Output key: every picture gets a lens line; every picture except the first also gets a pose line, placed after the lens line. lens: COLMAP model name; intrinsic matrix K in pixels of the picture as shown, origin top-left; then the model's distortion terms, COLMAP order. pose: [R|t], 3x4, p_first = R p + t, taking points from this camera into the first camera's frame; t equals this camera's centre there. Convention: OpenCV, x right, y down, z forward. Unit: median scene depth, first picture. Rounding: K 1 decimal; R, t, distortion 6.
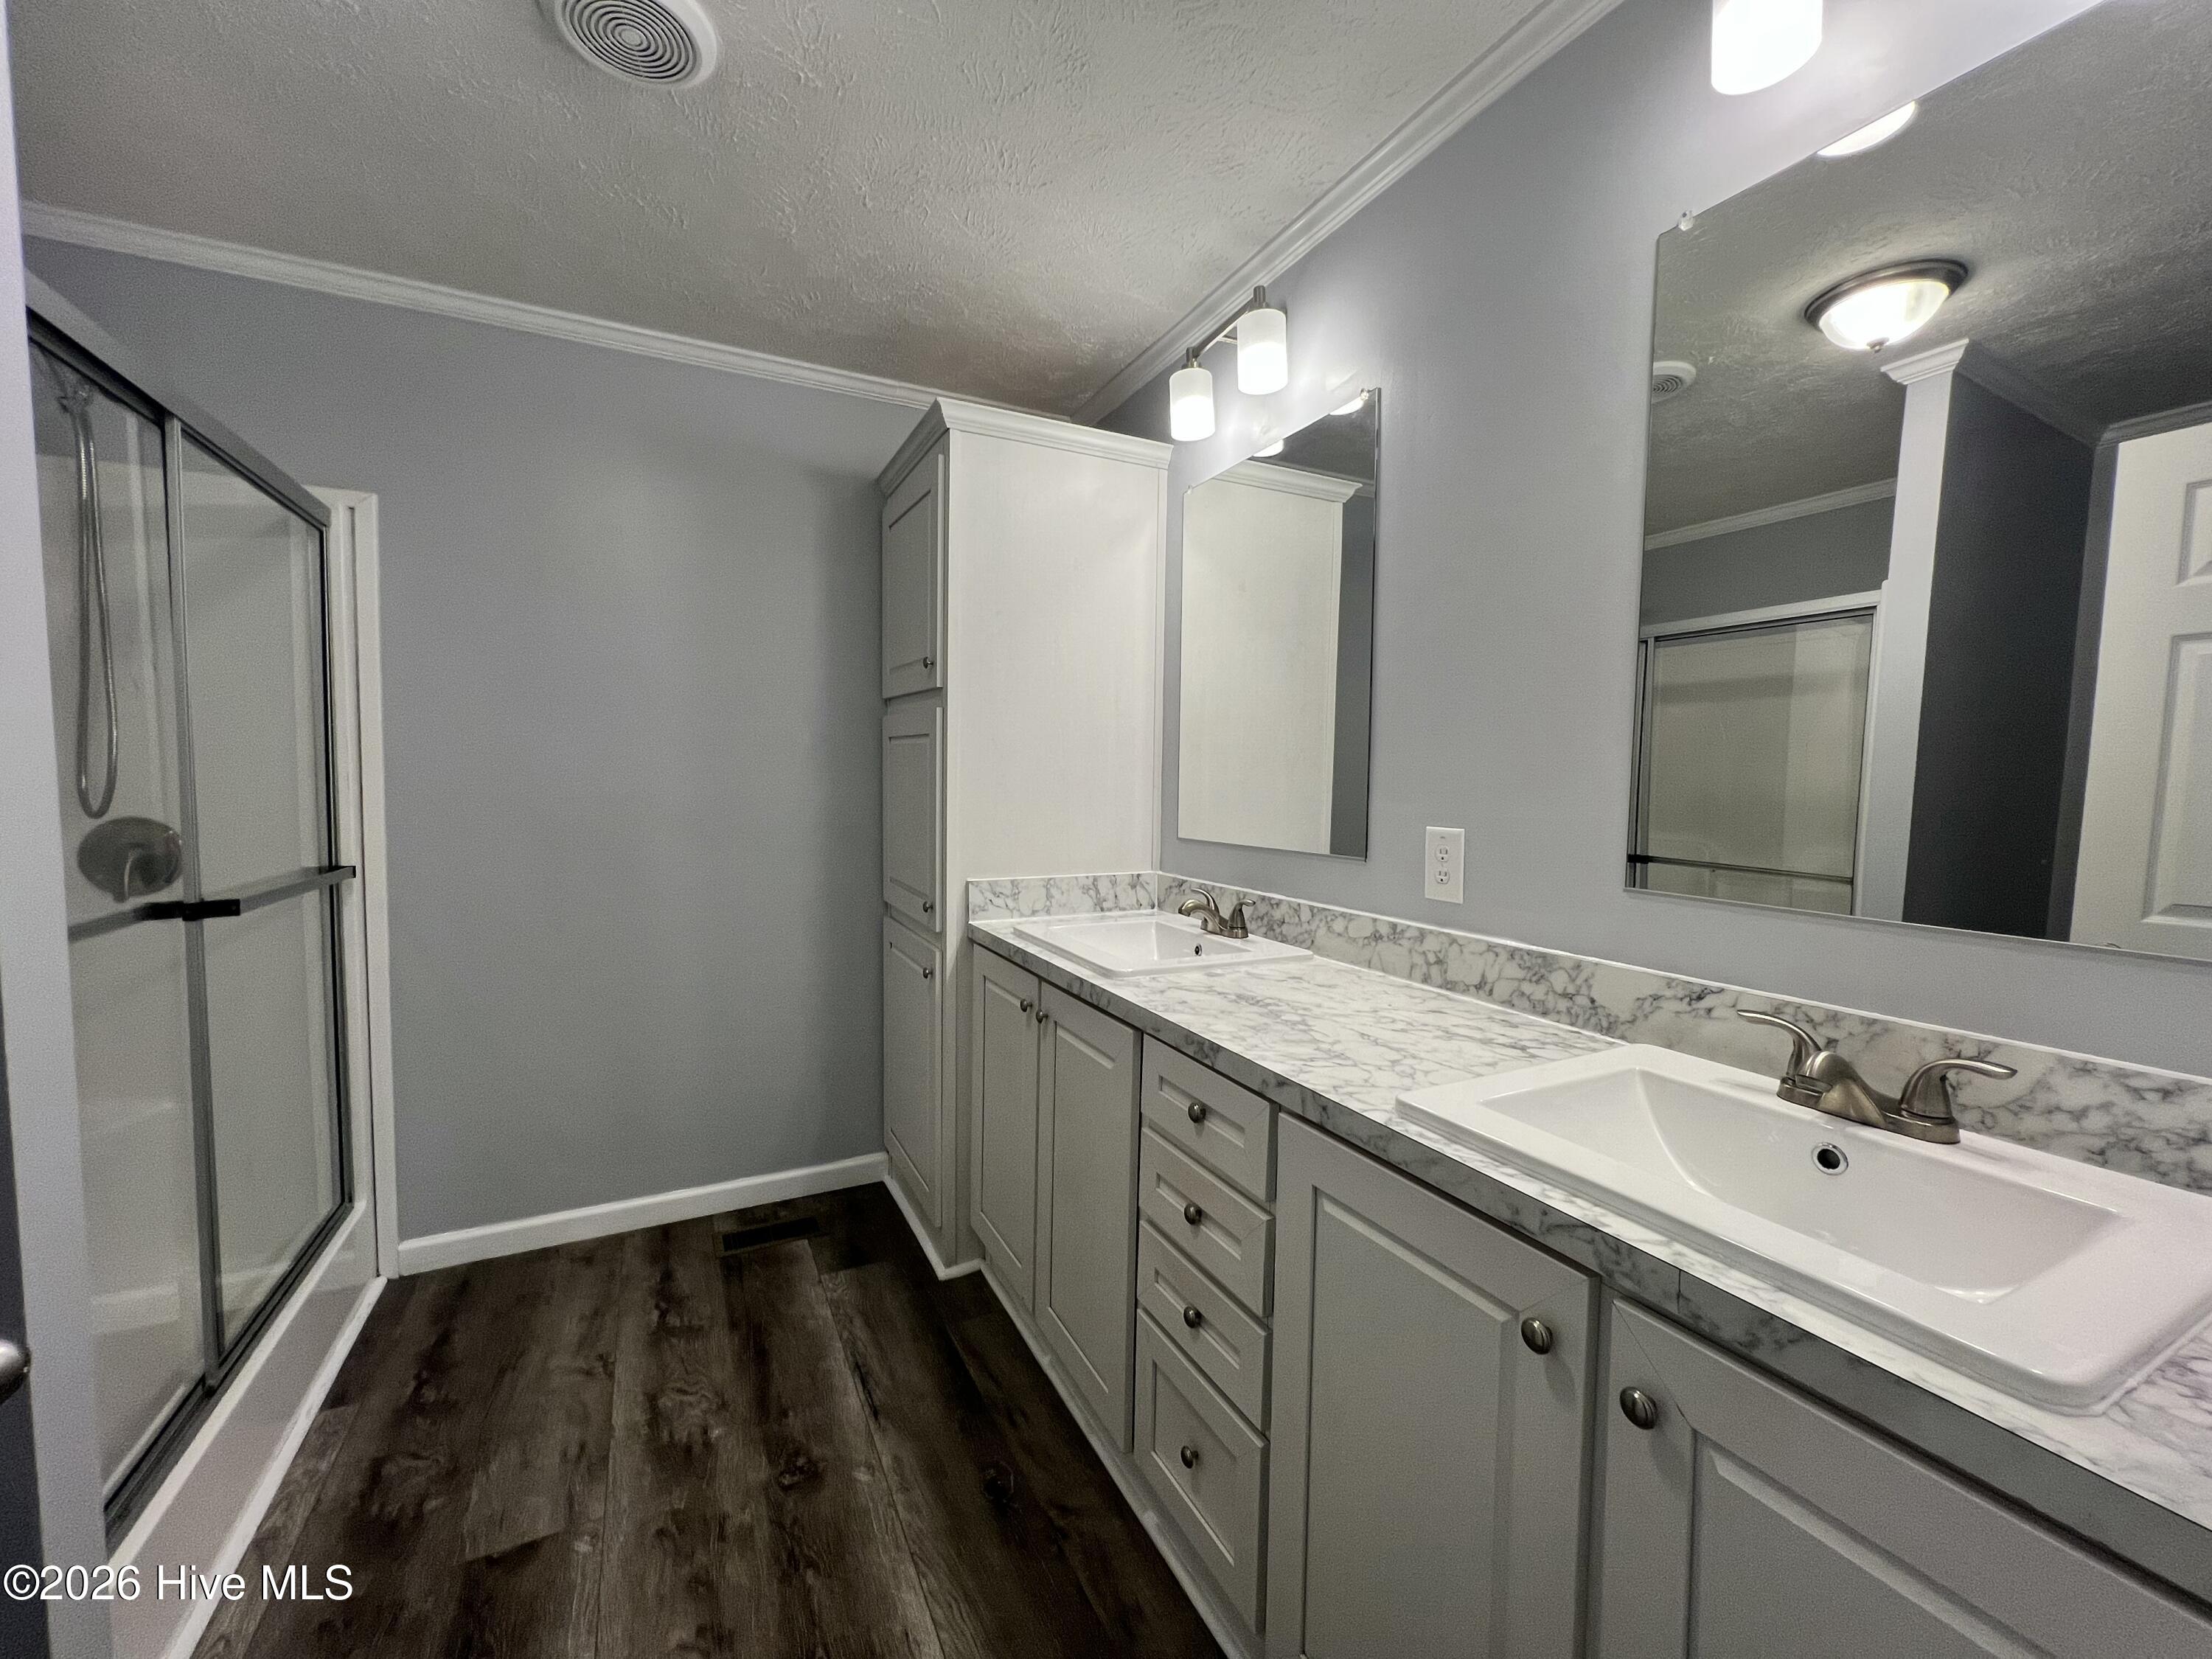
lens RADIAL K [[887.5, 0, 1099.1], [0, 887.5, 835.3], [0, 0, 1]] dist [-0.003389, 0.000610]
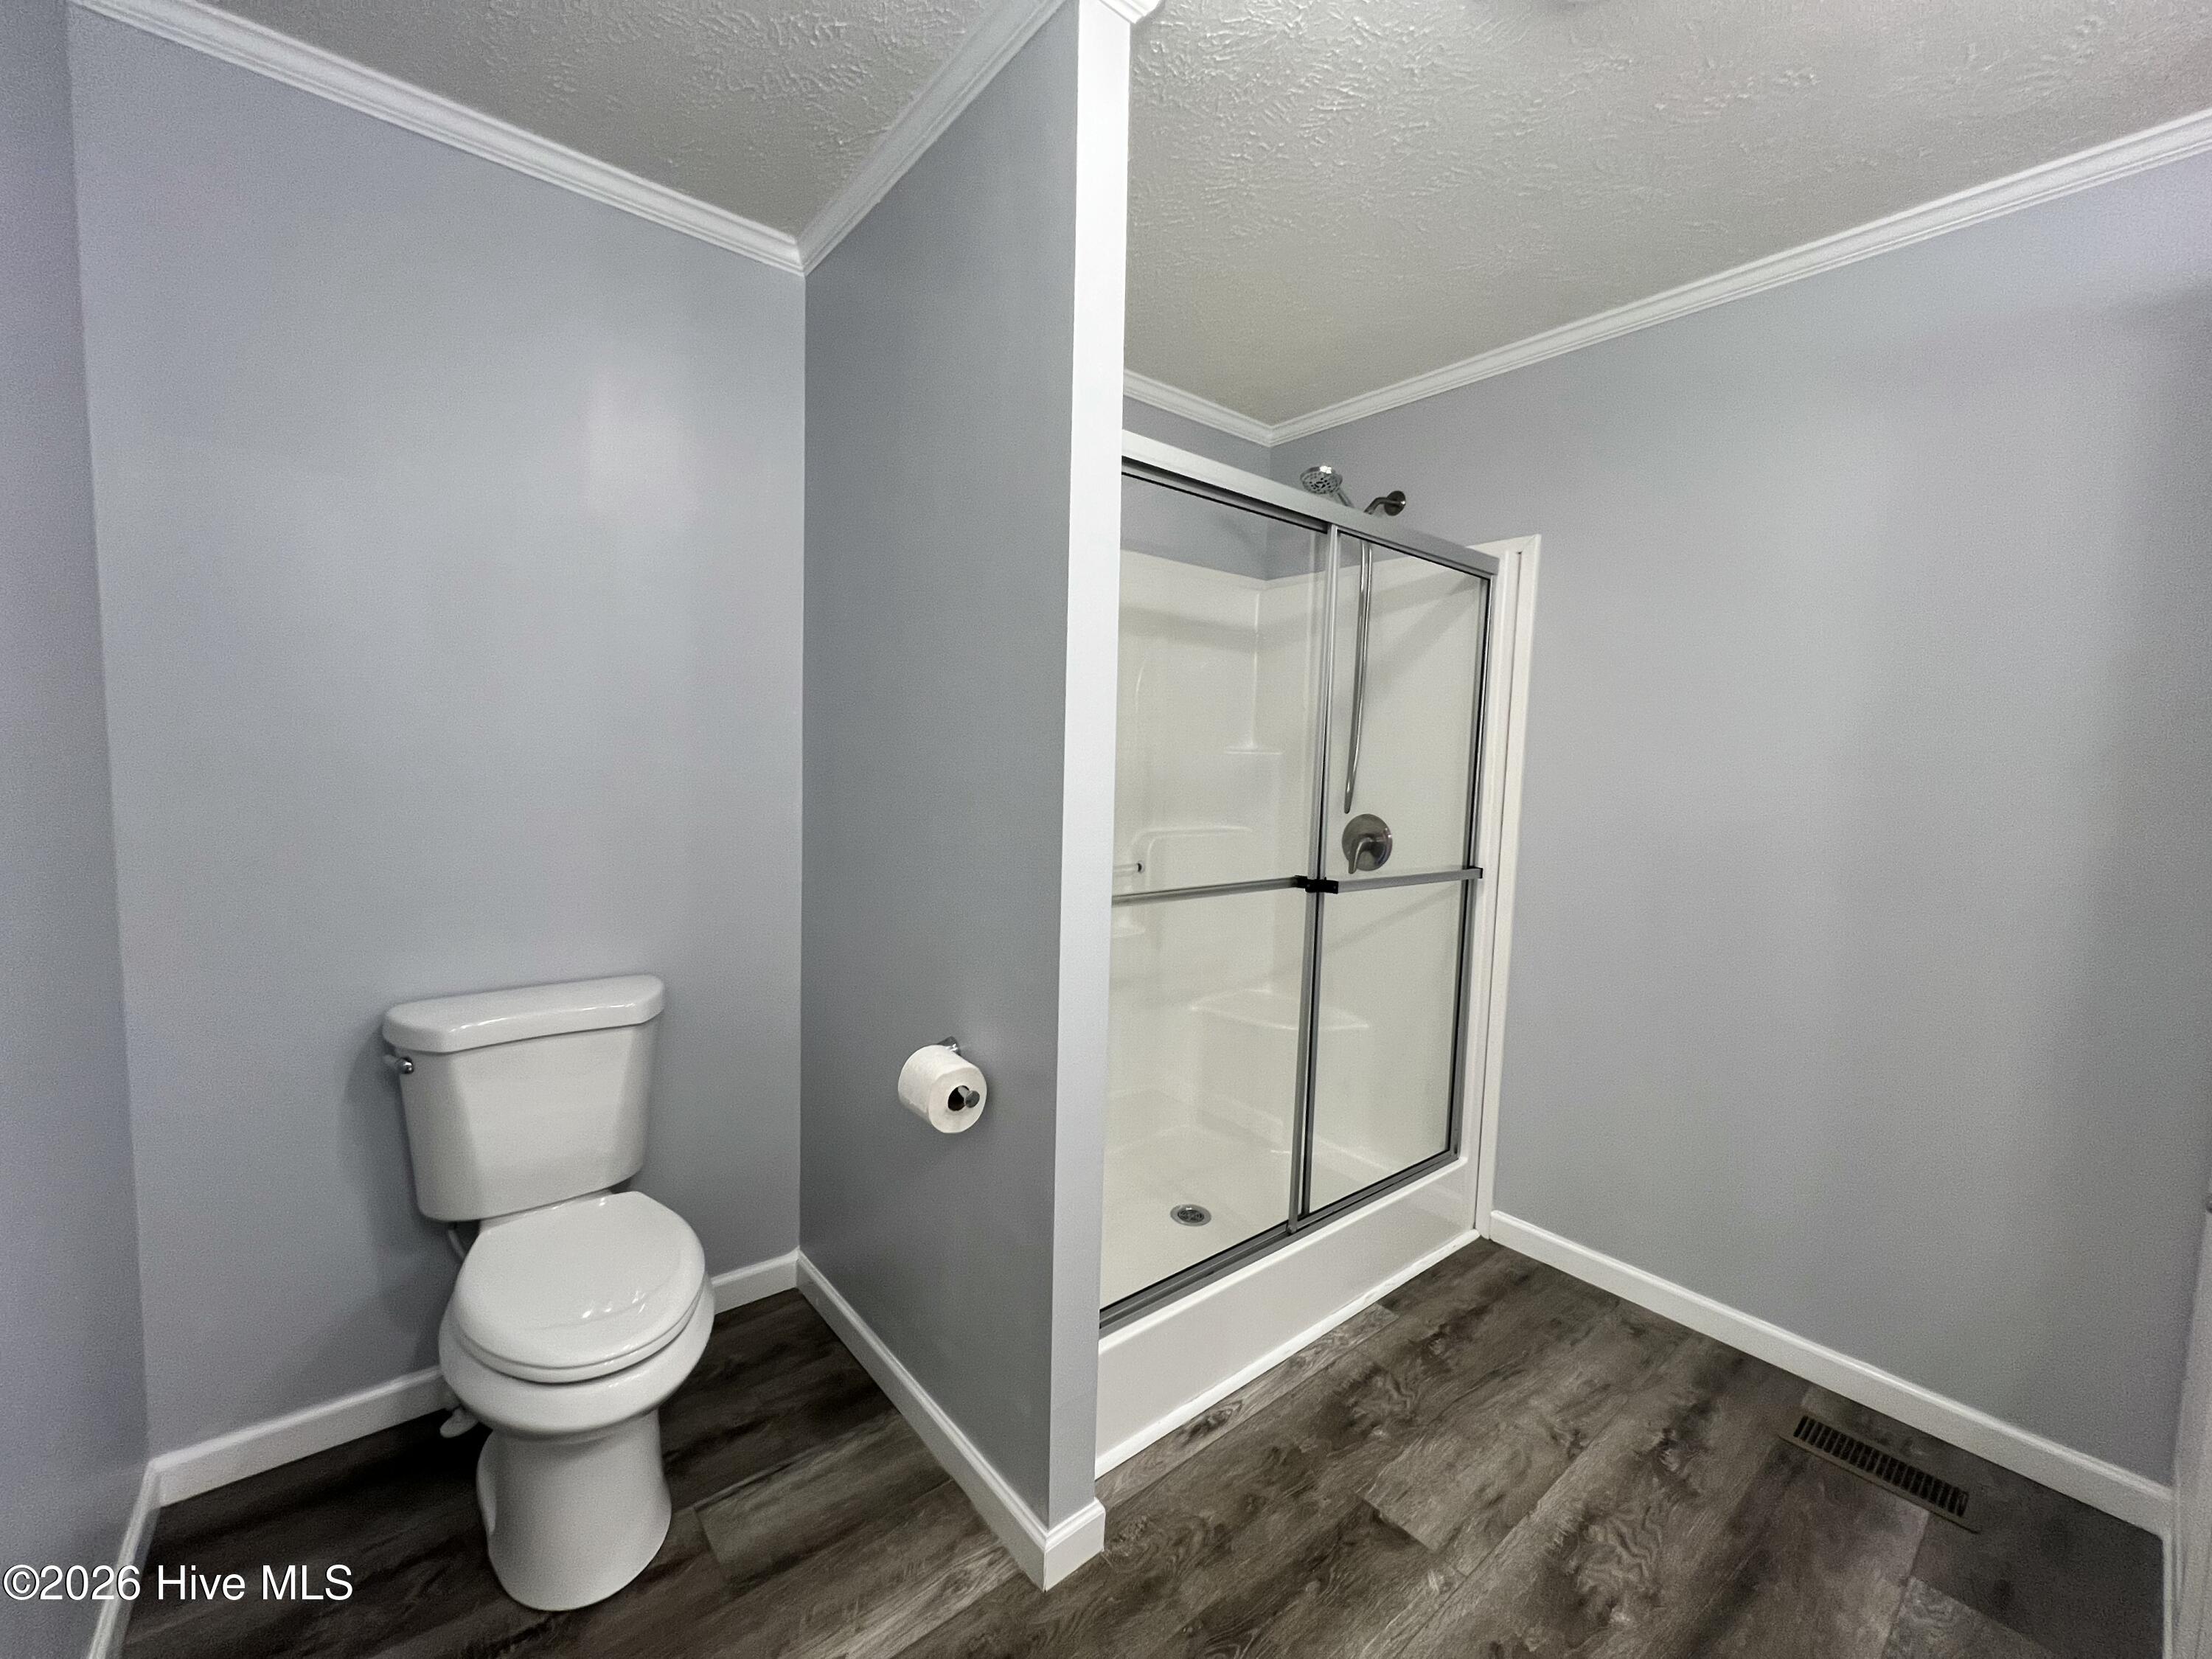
lens RADIAL K [[887.5, 0, 1099.0], [0, 887.5, 830.4], [0, 0, 1]] dist [-0.003389, 0.000610]
pose [[0.220430, 0.076701, -0.972382, 0.170689], [-0.095194, 0.993836, 0.056813, -0.033659], [0.970746, 0.080042, 0.226373, 0.267750]]
